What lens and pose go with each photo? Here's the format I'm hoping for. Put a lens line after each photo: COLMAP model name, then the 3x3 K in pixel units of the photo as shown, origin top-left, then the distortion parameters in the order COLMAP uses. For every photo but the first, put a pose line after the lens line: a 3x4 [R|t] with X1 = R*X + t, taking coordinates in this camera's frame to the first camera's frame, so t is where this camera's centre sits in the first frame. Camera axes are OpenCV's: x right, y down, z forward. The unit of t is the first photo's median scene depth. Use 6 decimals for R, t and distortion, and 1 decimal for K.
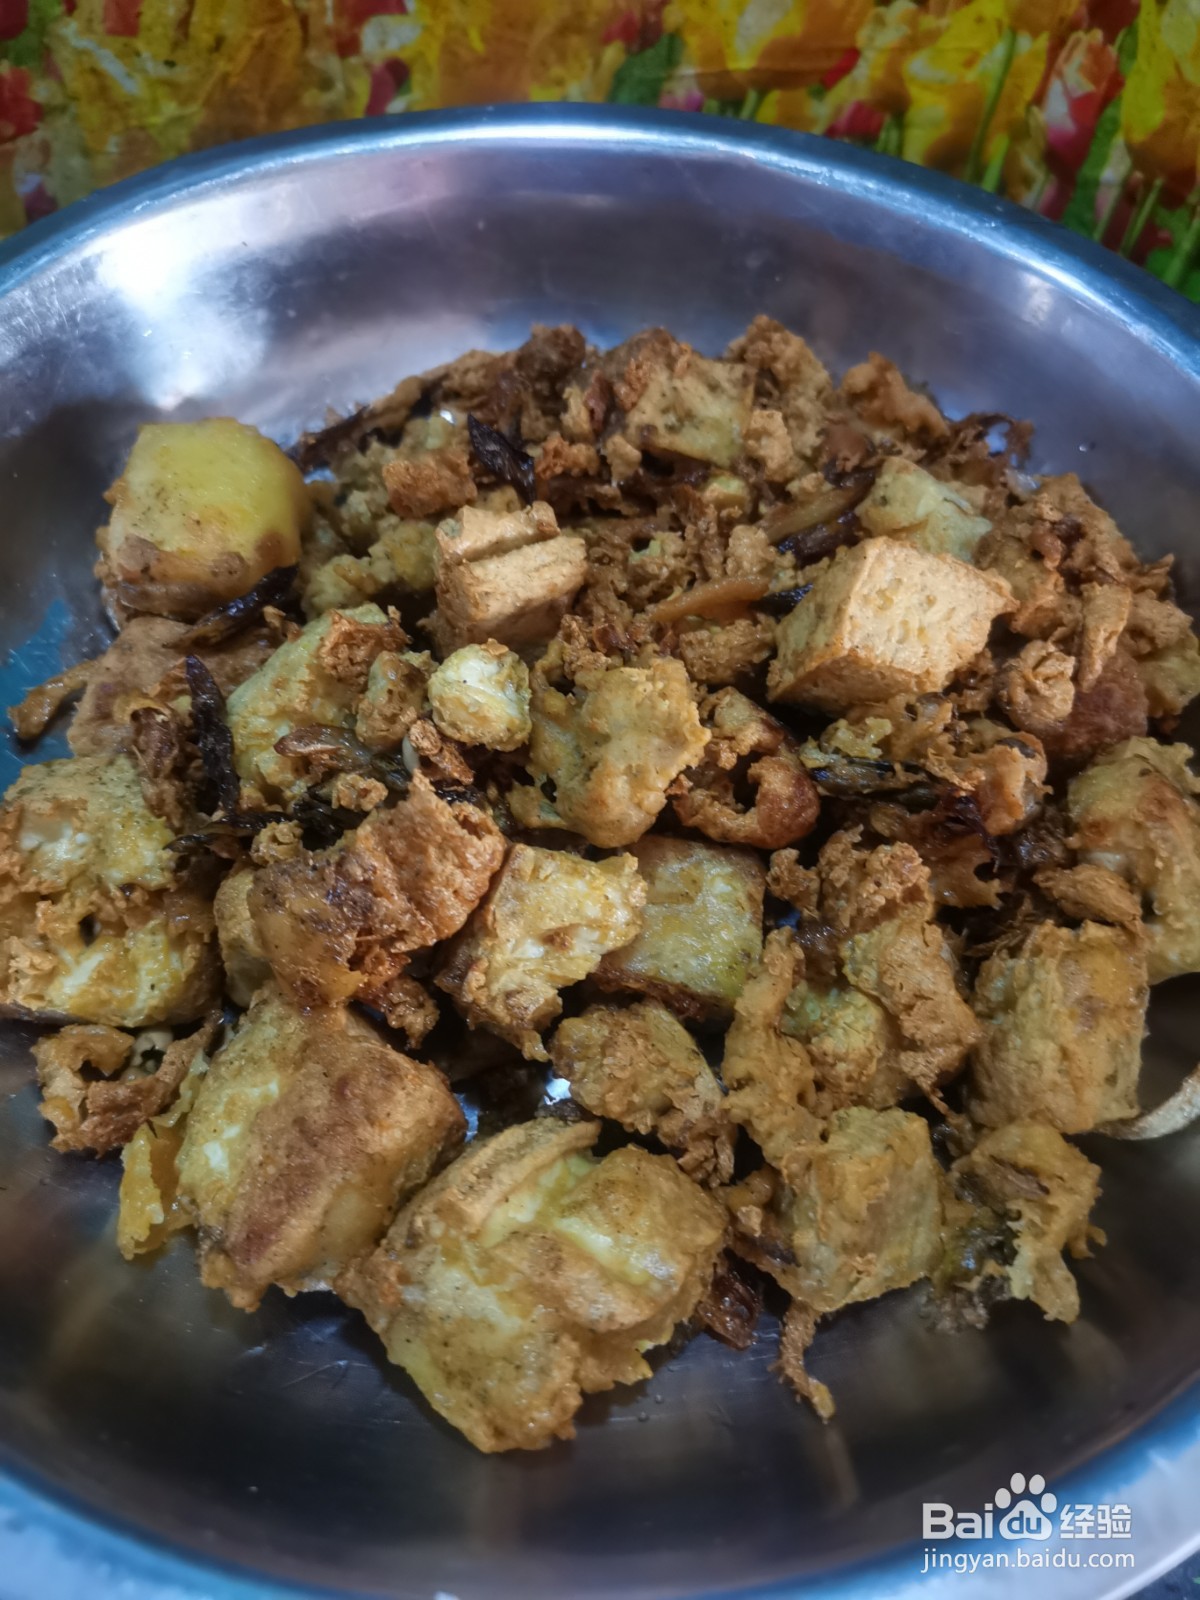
lens RADIAL K [[1257.3, 0, 600.0], [0, 1257.3, 800.0], [0, 0, 1]] dist [-0.011174, -0.010991]
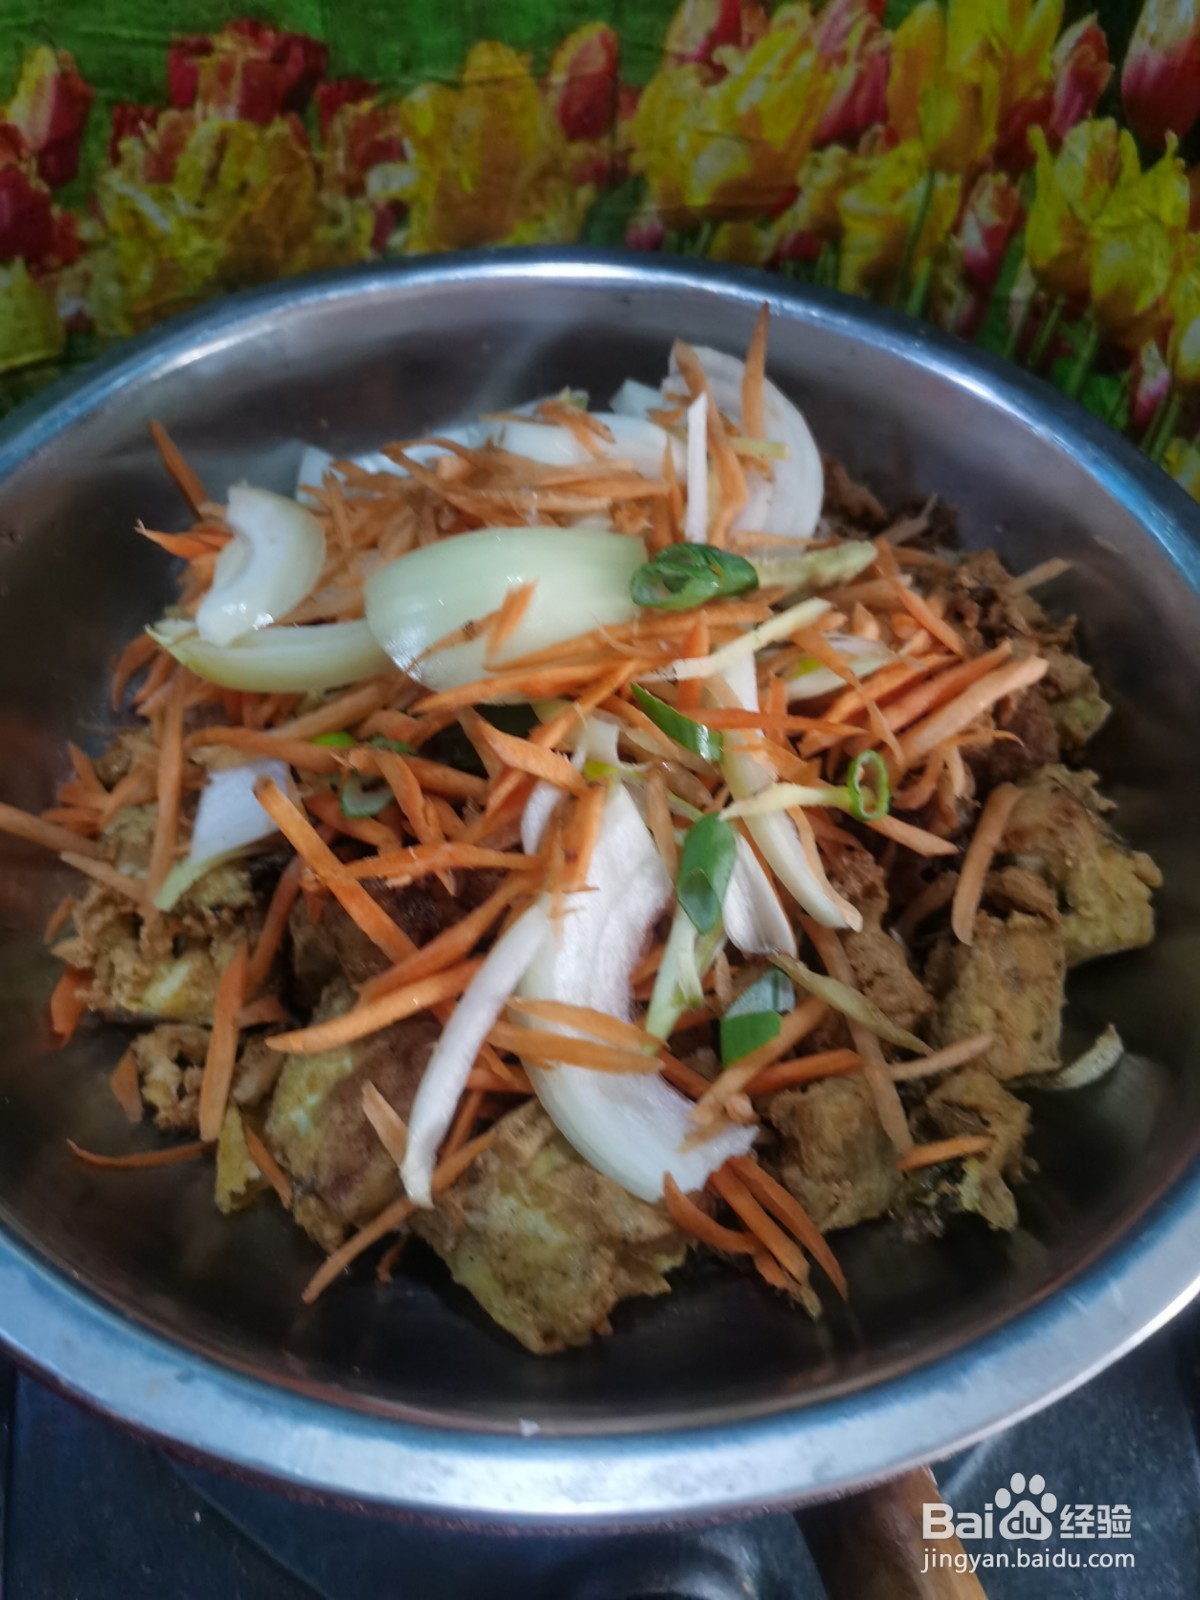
lens RADIAL K [[1259.8, 0, 599.3], [0, 1259.8, 792.0], [0, 0, 1]] dist [-0.005085, -0.009987]
pose [[0.999216, -0.019887, 0.034223, -0.050961], [0.022185, 0.997429, -0.068143, 0.053114], [-0.032780, 0.068849, 0.997088, -0.205894]]
